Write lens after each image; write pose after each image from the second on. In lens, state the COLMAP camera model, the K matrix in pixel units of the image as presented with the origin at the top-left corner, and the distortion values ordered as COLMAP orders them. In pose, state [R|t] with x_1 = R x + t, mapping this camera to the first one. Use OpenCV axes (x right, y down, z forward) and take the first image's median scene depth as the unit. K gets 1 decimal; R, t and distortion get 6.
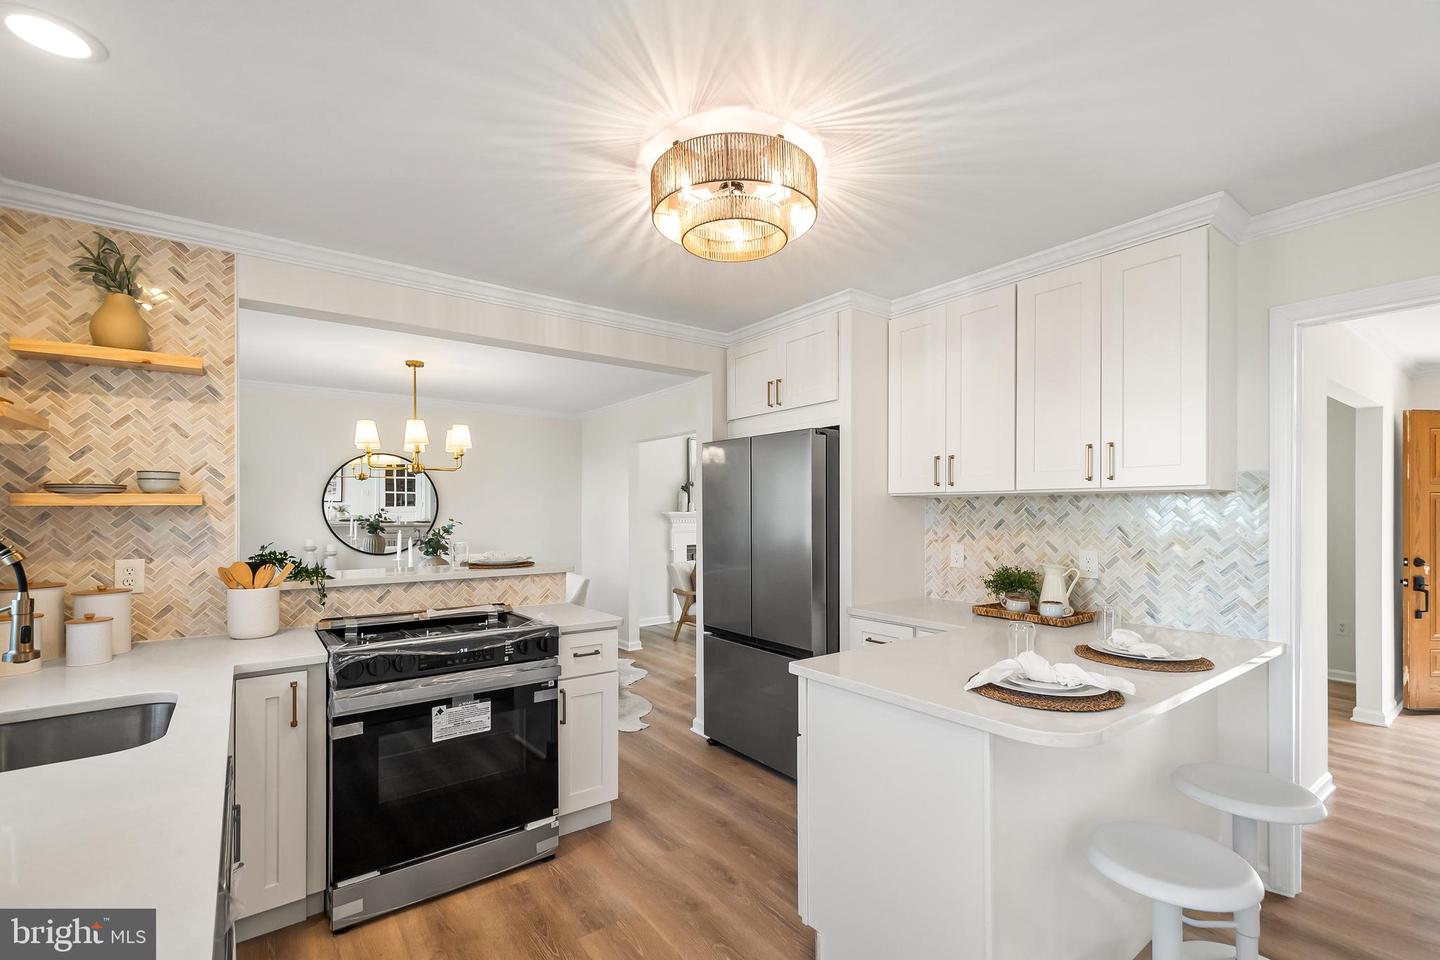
lens RADIAL K [[630.9, 0, 728.4], [0, 630.9, 514.0], [0, 0, 1]] dist [0.001275, 0.000283]
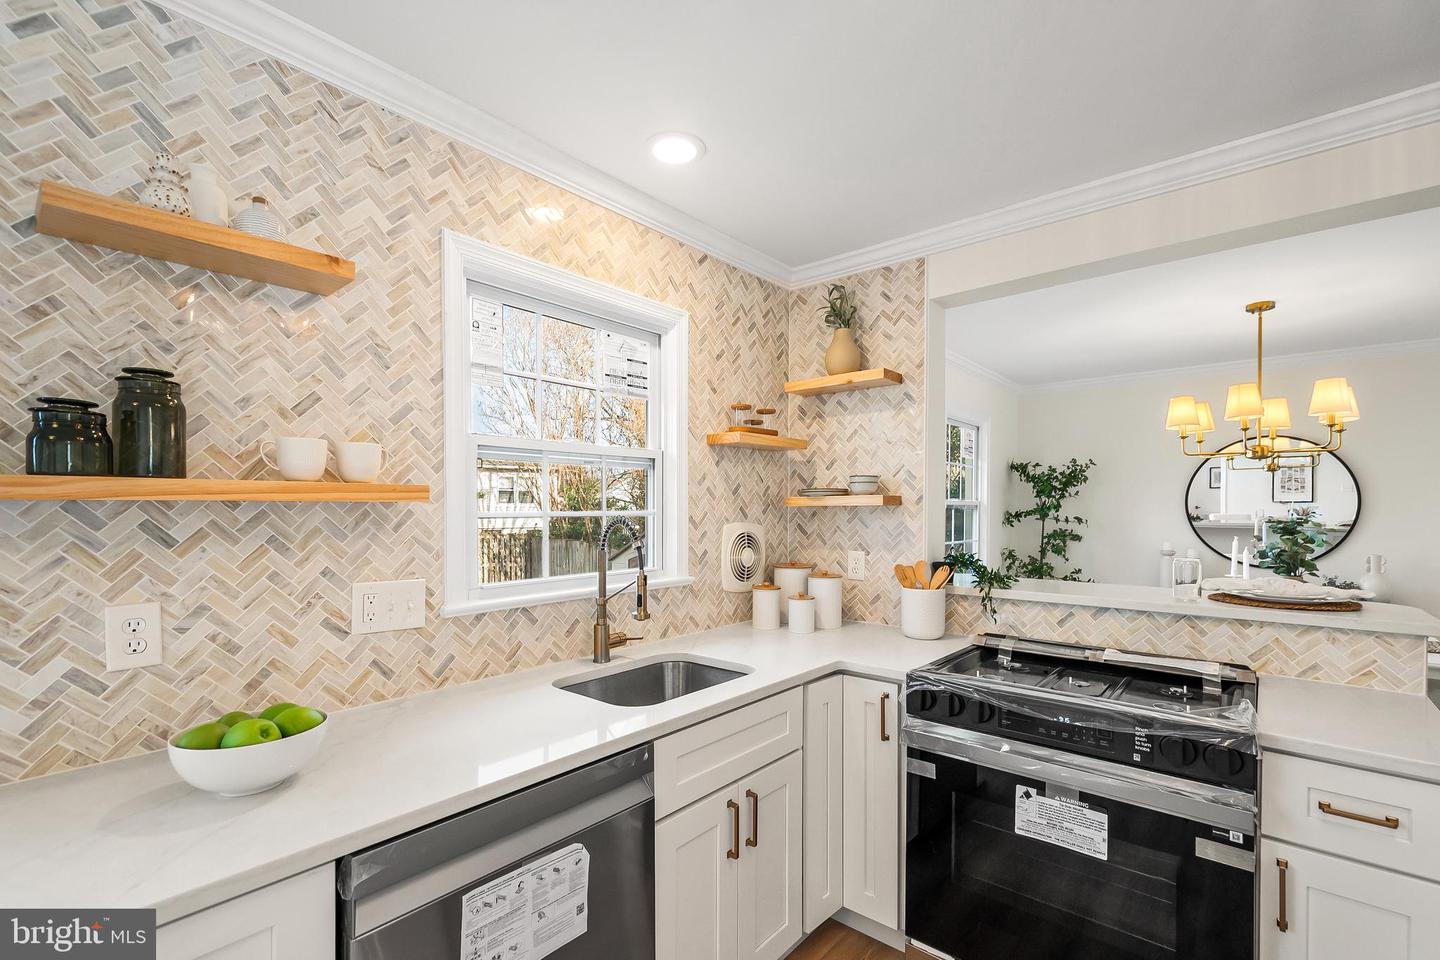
lens RADIAL K [[630.9, 0, 728.4], [0, 630.9, 514.0], [0, 0, 1]] dist [0.001275, 0.000283]
pose [[0.220275, 0.009383, -0.975393, 0.149040], [-0.007478, 0.999941, 0.007930, -0.004956], [0.975409, 0.005547, 0.220332, 0.488684]]
